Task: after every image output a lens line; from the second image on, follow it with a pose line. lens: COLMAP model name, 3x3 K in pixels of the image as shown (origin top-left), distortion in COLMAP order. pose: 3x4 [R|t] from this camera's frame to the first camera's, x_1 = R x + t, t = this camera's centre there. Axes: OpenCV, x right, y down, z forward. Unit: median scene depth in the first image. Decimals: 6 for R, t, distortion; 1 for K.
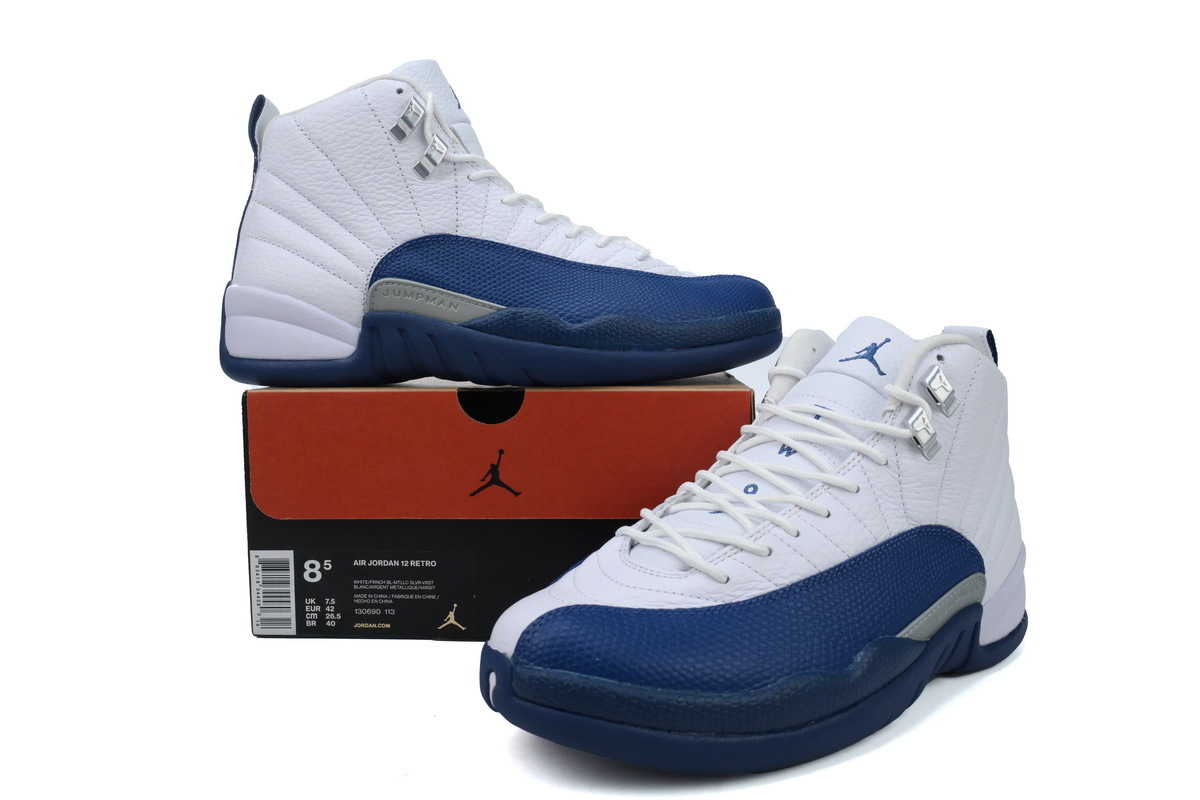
lens RADIAL K [[932.4, 0, 597.6], [0, 932.4, 399.4], [0, 0, 1]] dist [0.039018, -0.003109]
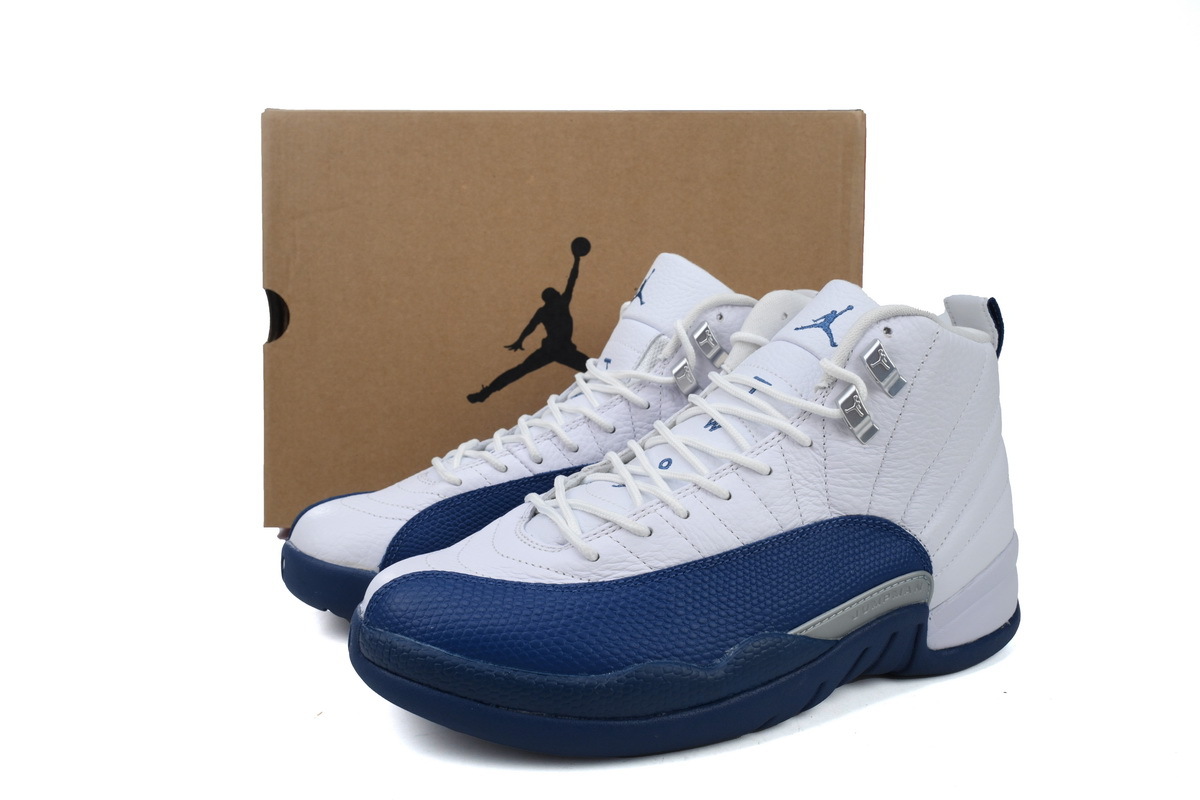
lens RADIAL K [[932.4, 0, 602.0], [0, 932.4, 404.9], [0, 0, 1]] dist [0.039018, -0.003109]
pose [[0.973717, 0.050647, -0.222060, 0.311955], [-0.034709, 0.996572, 0.075099, -0.032428], [0.225102, -0.065418, 0.972137, 0.069897]]
